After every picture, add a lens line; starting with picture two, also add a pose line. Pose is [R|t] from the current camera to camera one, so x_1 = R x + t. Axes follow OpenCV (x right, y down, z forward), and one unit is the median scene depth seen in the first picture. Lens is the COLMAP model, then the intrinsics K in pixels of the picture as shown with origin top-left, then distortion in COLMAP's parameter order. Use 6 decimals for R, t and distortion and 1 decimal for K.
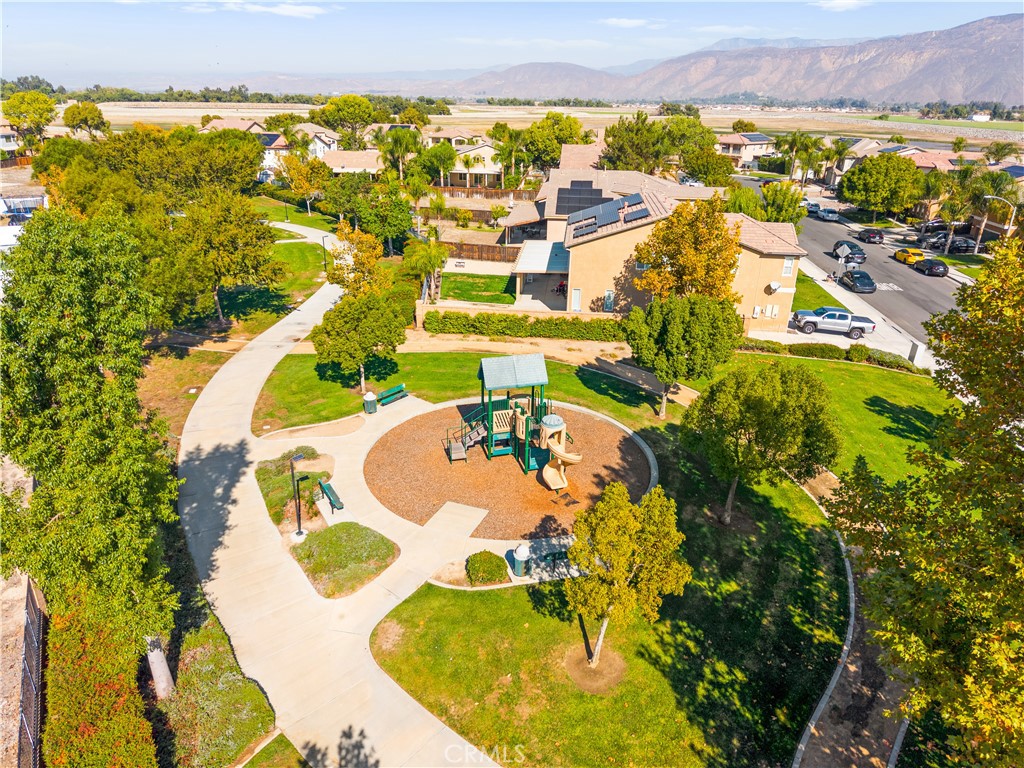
lens RADIAL K [[681.9, 0, 512.9], [0, 681.9, 384.7], [0, 0, 1]] dist [0.041370, -0.043687]
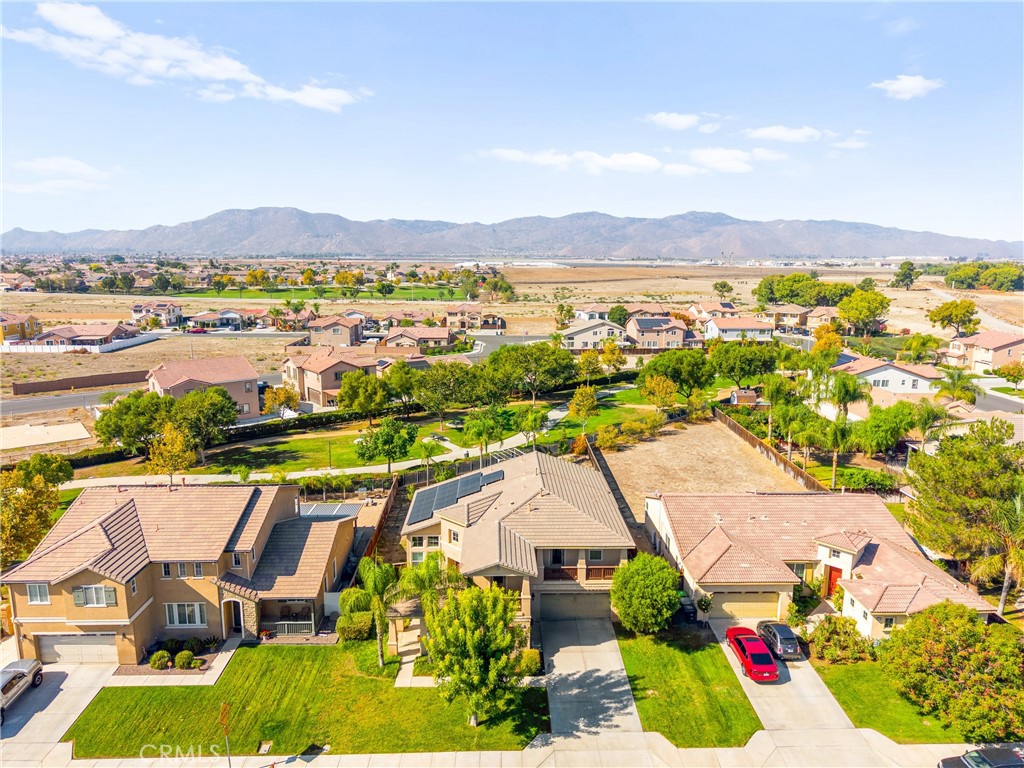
lens RADIAL K [[681.9, 0, 512.9], [0, 681.9, 384.7], [0, 0, 1]] dist [0.041370, -0.043687]
pose [[0.122960, 0.170245, -0.977700, 1.292315], [-0.385784, 0.915892, 0.110964, -0.751361], [0.914359, 0.363537, 0.178296, 1.322957]]
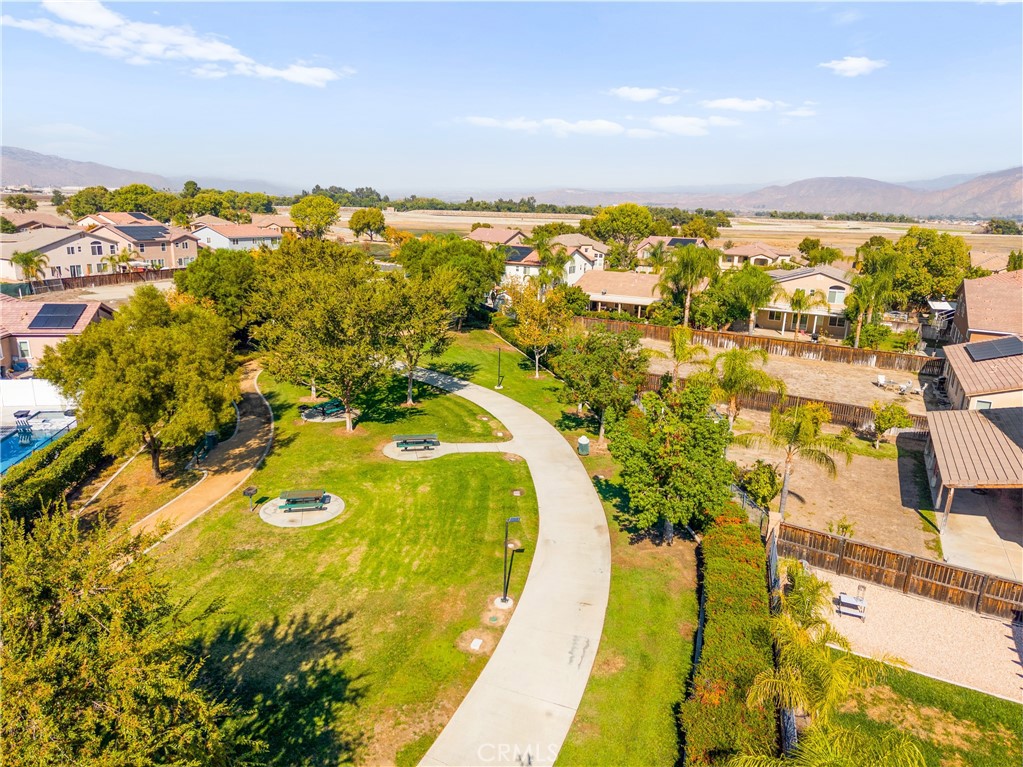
lens RADIAL K [[681.3, 0, 512.4], [0, 681.3, 384.2], [0, 0, 1]] dist [0.041370, -0.043687]
pose [[0.929268, 0.106568, -0.353700, -0.181781], [-0.156988, 0.980647, -0.116988, -0.313431], [0.334388, 0.164240, 0.928014, 0.788729]]
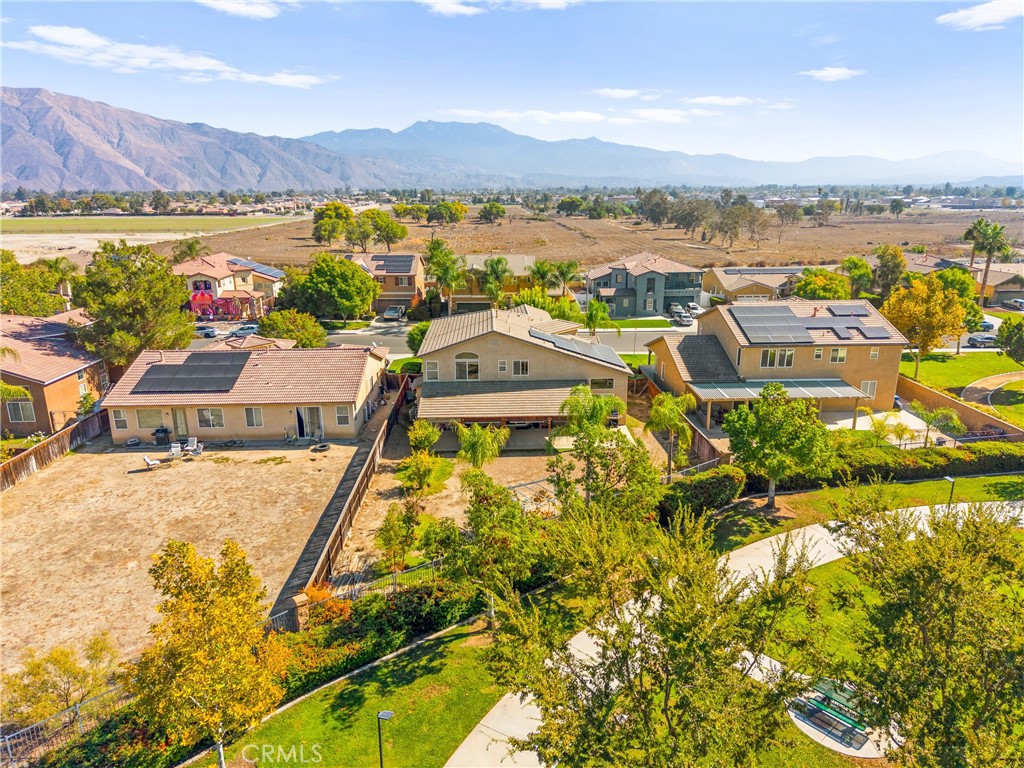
lens RADIAL K [[681.9, 0, 512.9], [0, 681.9, 384.7], [0, 0, 1]] dist [0.041370, -0.043687]
pose [[-0.133532, -0.287565, 0.948407, -0.938555], [0.385837, 0.866388, 0.317020, -0.764973], [-0.912852, 0.408263, -0.004737, 1.642889]]
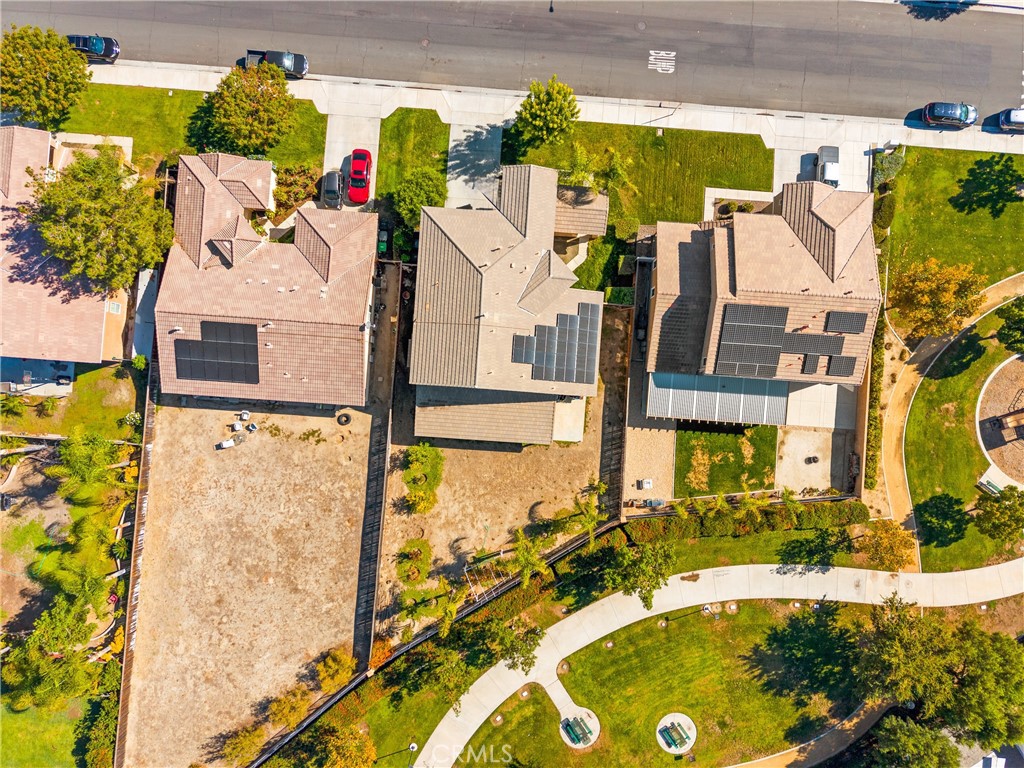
lens RADIAL K [[687.0, 0, 514.4], [0, 687.0, 377.3], [0, 0, 1]] dist [0.036405, -0.037629]
pose [[-0.028035, -0.999607, 0.000790, 0.107970], [0.374859, -0.009781, 0.927030, -1.595393], [-0.926658, 0.026286, 0.374986, 1.118833]]
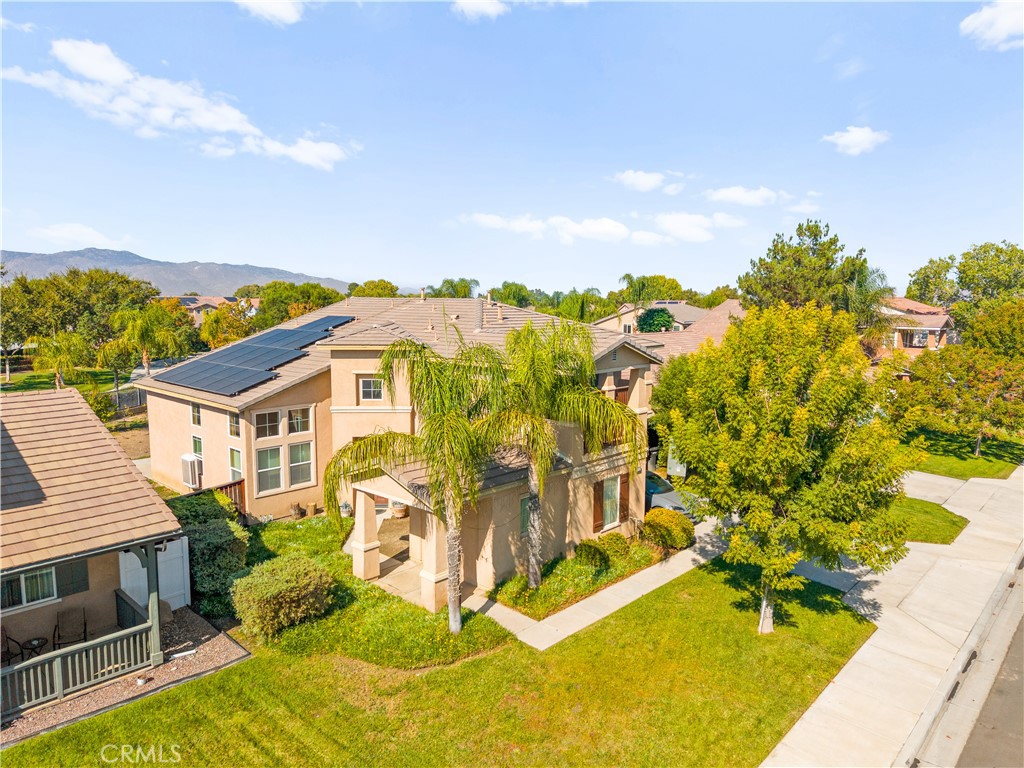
lens RADIAL K [[685.4, 0, 514.3], [0, 685.4, 380.7], [0, 0, 1]] dist [0.036680, -0.047159]
pose [[0.794923, 0.057115, -0.604016, 0.688108], [-0.226772, 0.951372, -0.208485, -0.310939], [0.562736, 0.302704, 0.769220, 1.181787]]
